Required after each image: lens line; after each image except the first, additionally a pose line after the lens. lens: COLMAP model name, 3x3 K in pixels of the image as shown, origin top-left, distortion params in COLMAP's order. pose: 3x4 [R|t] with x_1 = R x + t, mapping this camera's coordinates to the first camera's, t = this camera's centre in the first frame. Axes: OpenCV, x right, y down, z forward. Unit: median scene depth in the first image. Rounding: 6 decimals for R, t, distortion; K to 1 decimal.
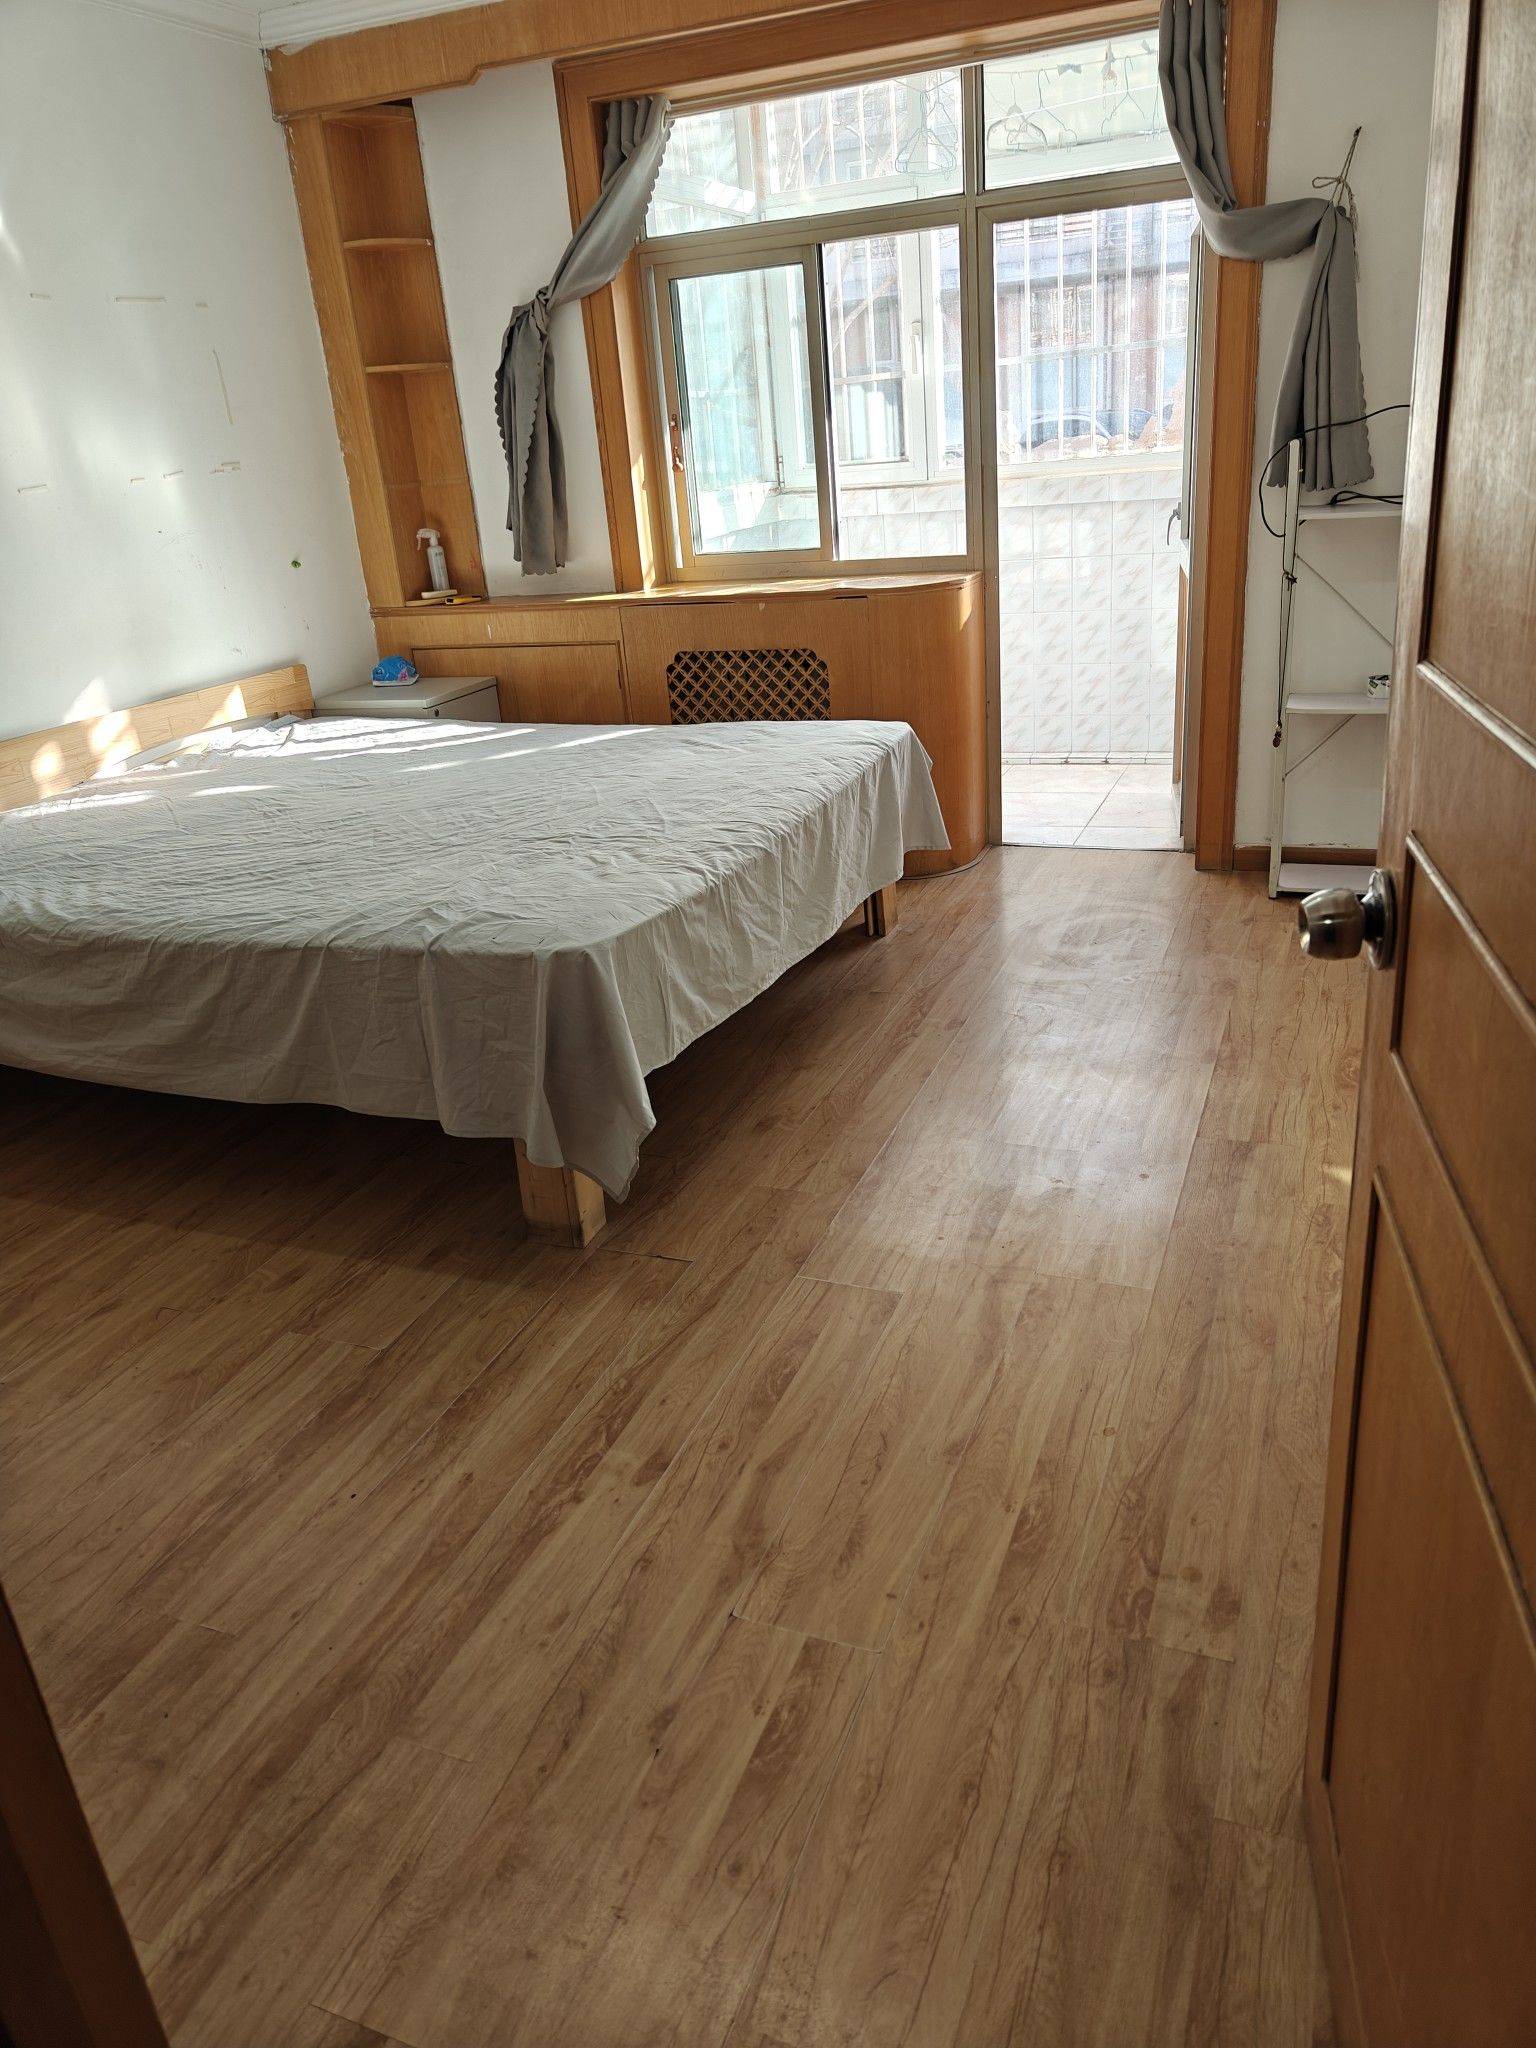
lens RADIAL K [[1421.5, 0, 773.5], [0, 1421.5, 1034.7], [0, 0, 1]] dist [0.001529, -0.002268]
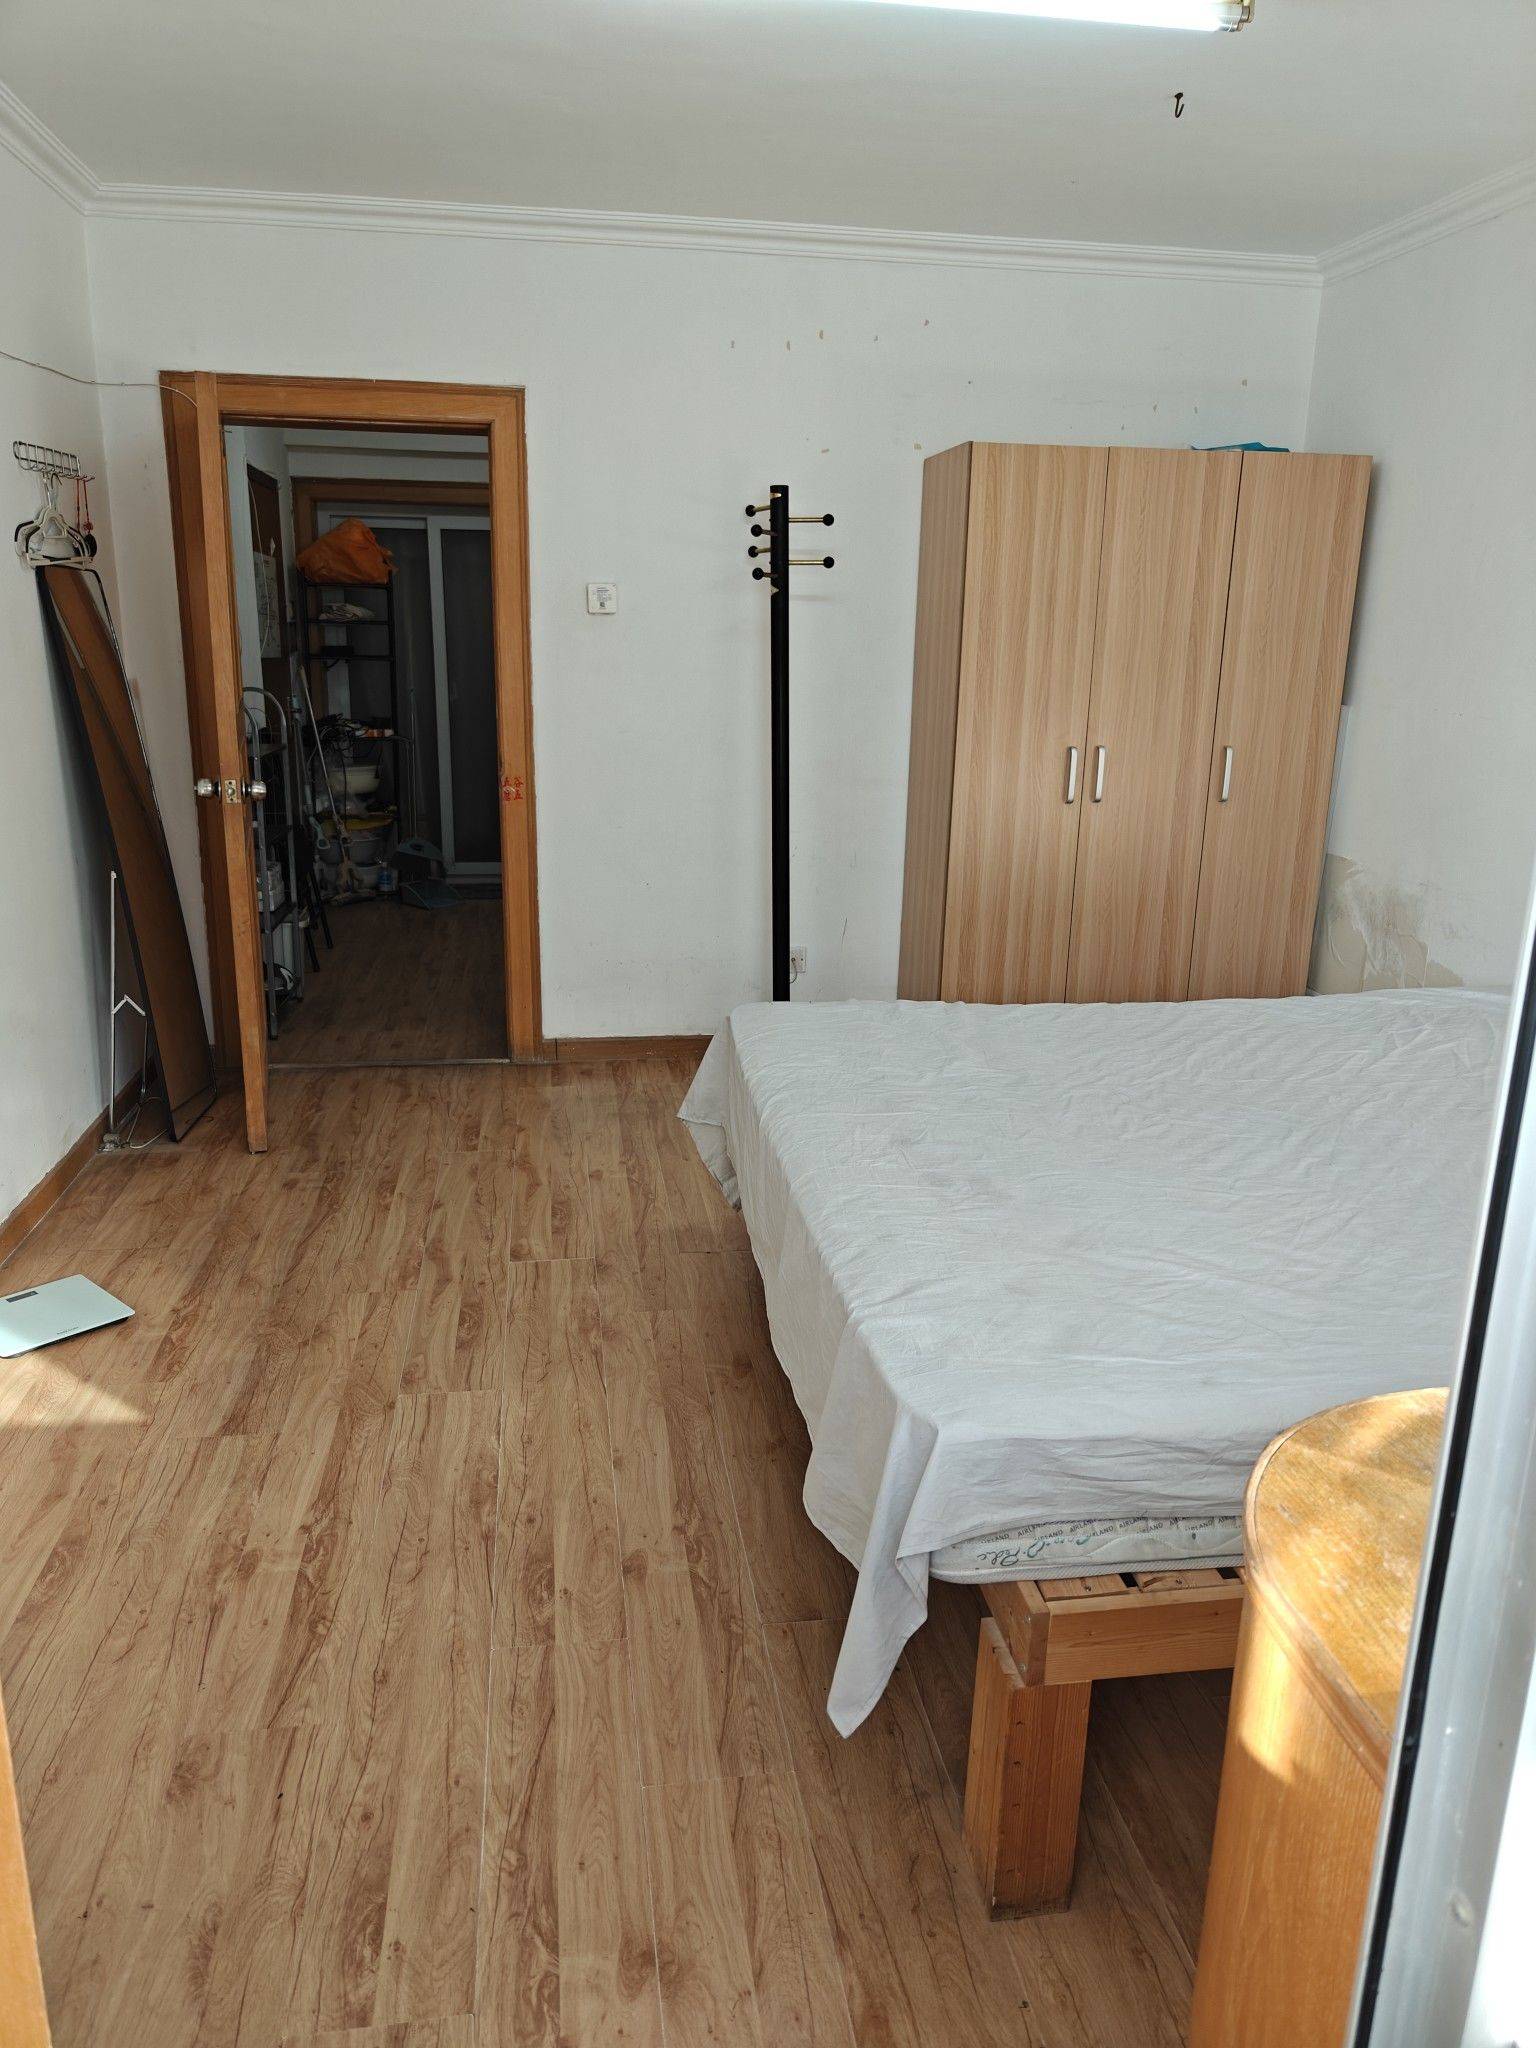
lens RADIAL K [[1421.5, 0, 764.6], [0, 1421.5, 1013.0], [0, 0, 1]] dist [0.001529, -0.002268]
pose [[-0.859154, 0.191103, -0.474693, 0.297385], [-0.161416, 0.779077, 0.605792, -0.535818], [0.485591, 0.597092, -0.638500, 1.135242]]
